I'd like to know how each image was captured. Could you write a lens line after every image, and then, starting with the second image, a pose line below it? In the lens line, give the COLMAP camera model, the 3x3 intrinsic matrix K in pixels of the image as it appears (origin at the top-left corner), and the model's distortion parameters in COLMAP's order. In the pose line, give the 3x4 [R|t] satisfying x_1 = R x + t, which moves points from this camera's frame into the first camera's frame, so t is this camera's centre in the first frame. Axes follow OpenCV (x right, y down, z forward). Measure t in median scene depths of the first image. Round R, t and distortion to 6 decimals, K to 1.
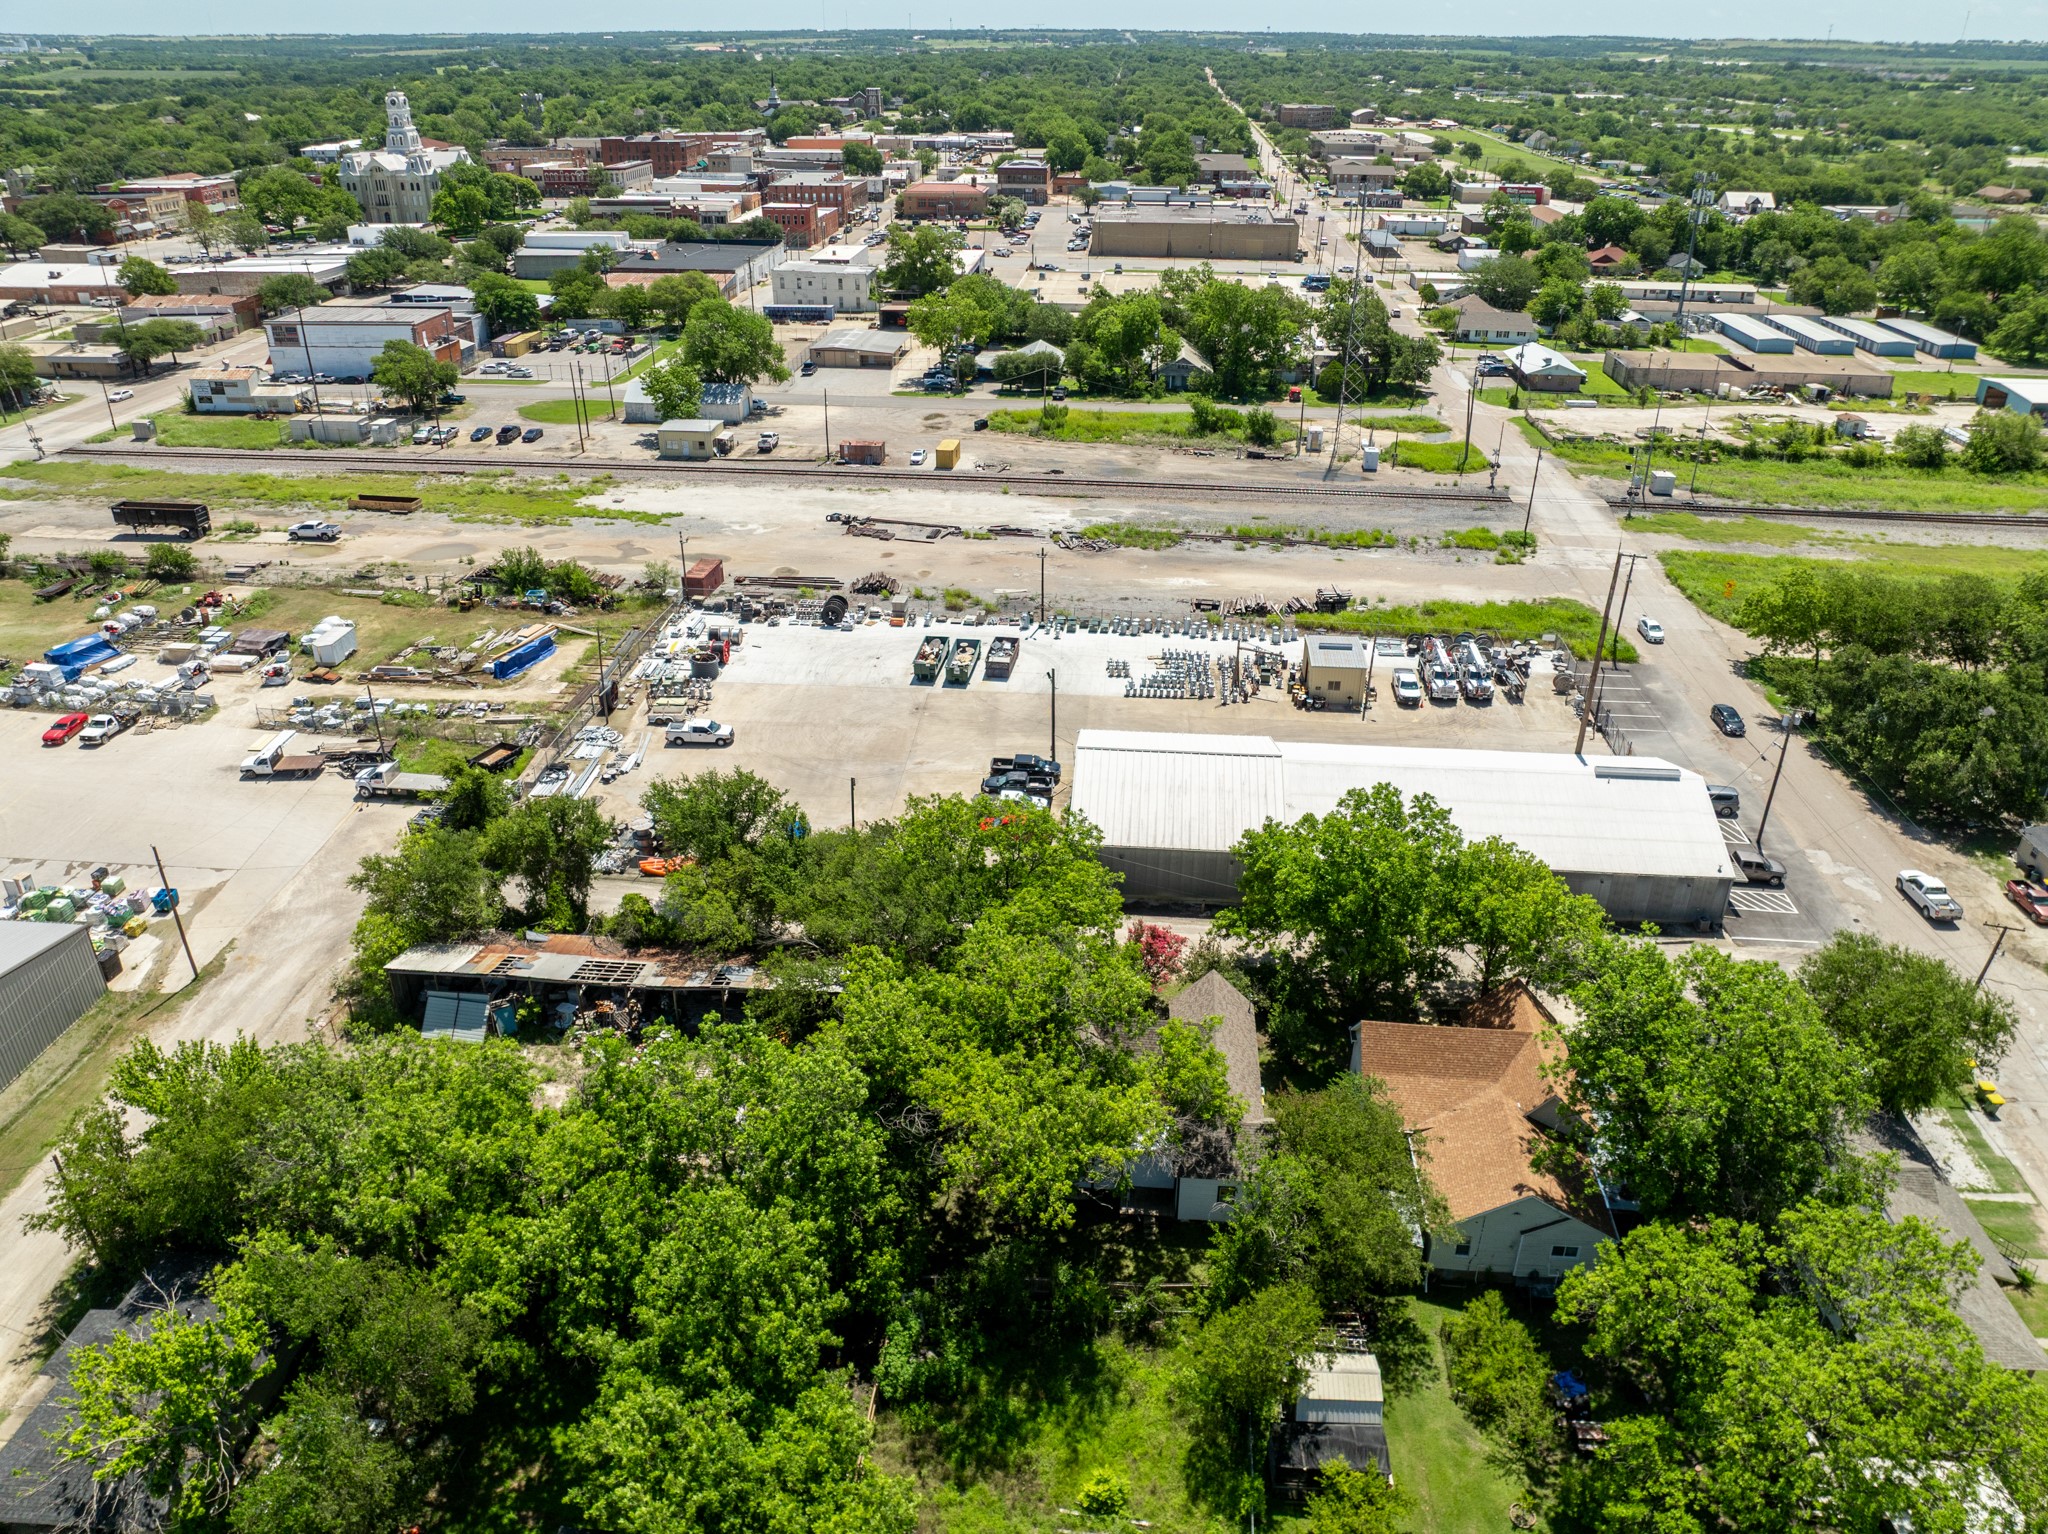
lens RADIAL K [[1437.9, 0, 1017.3], [0, 1437.9, 772.3], [0, 0, 1]] dist [-0.039728, 0.001220]
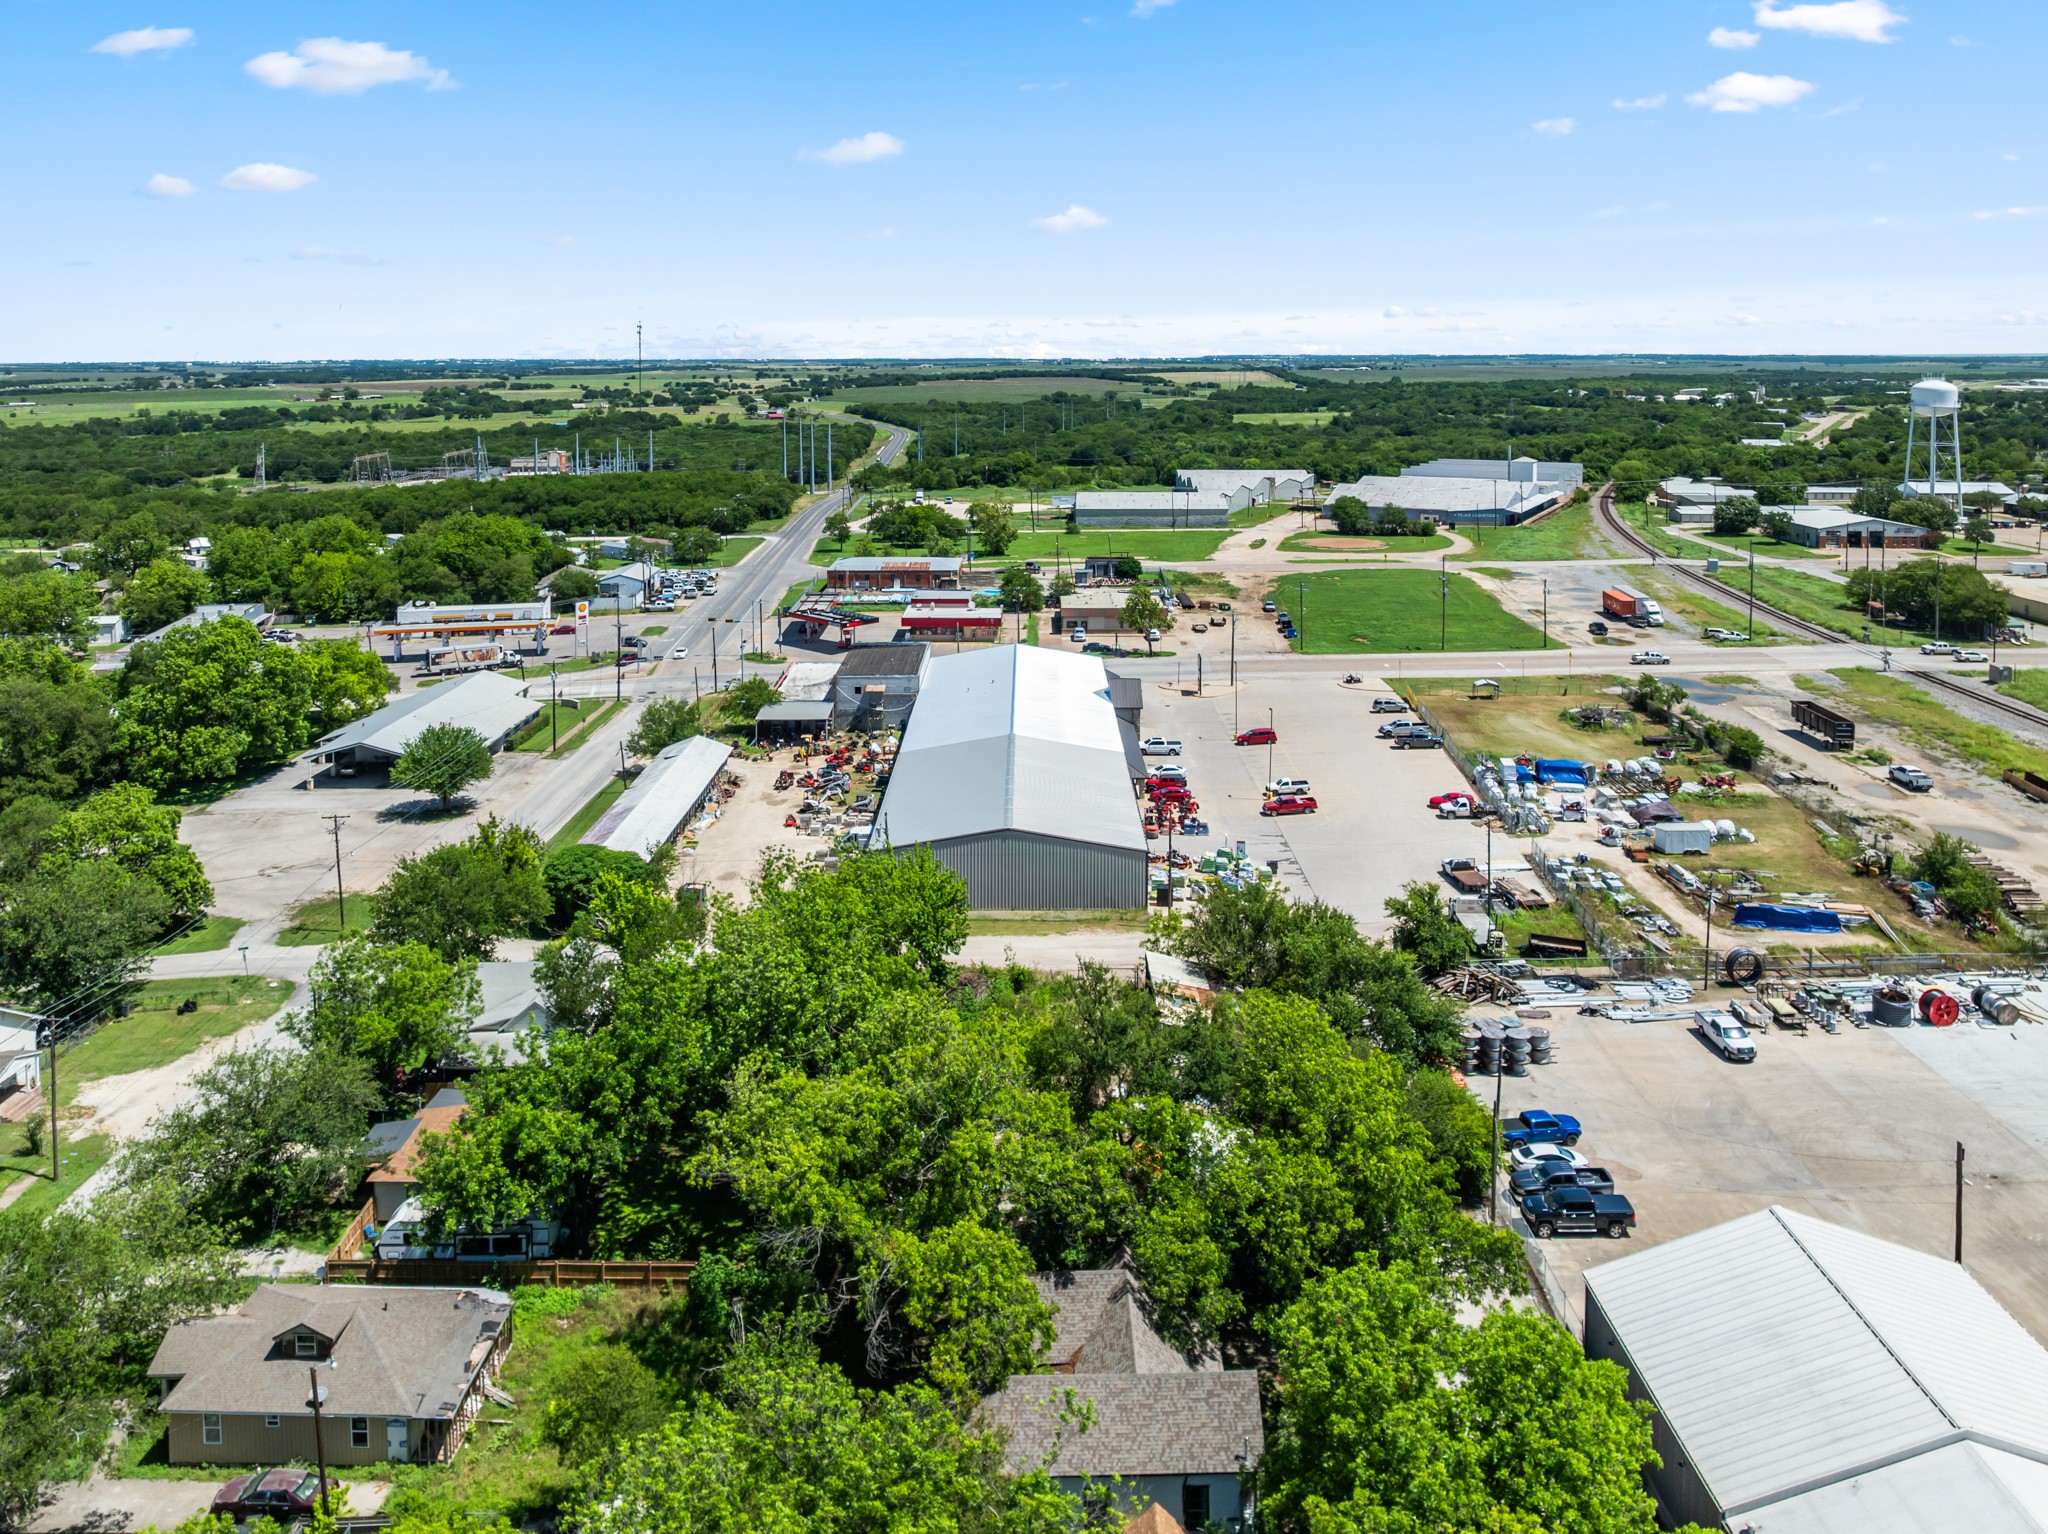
lens RADIAL K [[1480.7, 0, 1020.4], [0, 1480.7, 766.3], [0, 0, 1]] dist [-0.035698, -0.006082]
pose [[0.080701, 0.262319, -0.961601, 0.347634], [-0.458465, 0.866404, 0.197873, -0.098020], [0.885041, 0.424892, 0.190183, 0.312964]]
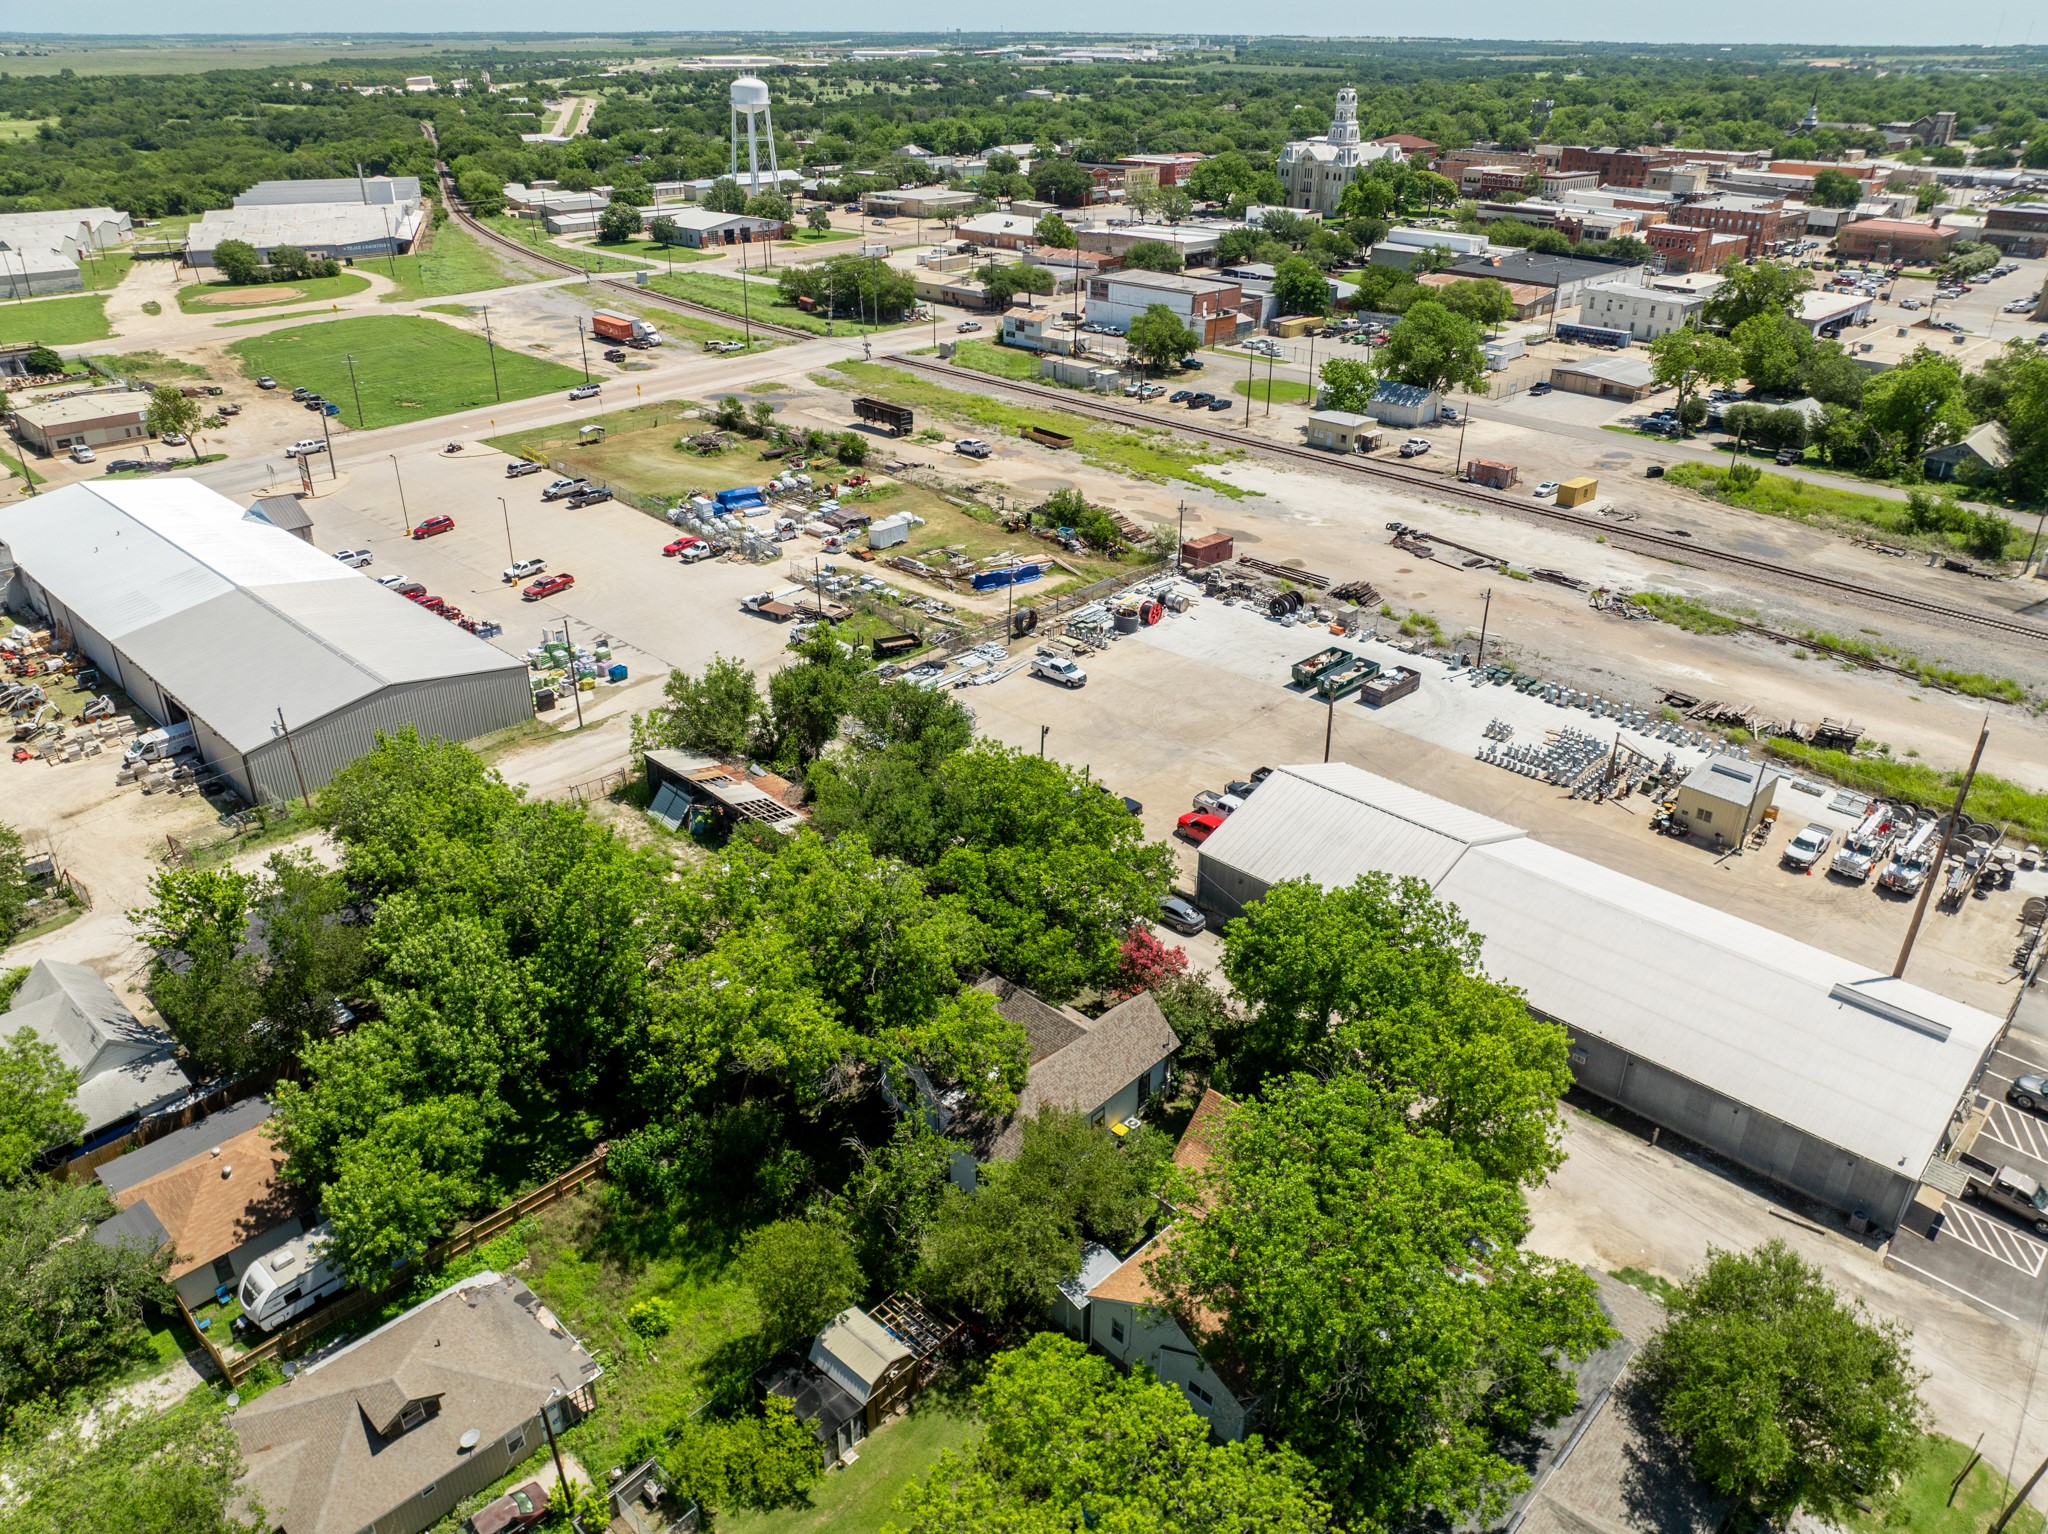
lens RADIAL K [[1437.9, 0, 1017.3], [0, 1437.9, 772.3], [0, 0, 1]] dist [-0.039728, 0.001220]
pose [[0.773139, 0.292202, -0.562915, 0.275033], [-0.295068, 0.951362, 0.088576, -0.029563], [0.561418, 0.097617, 0.821755, 0.071917]]
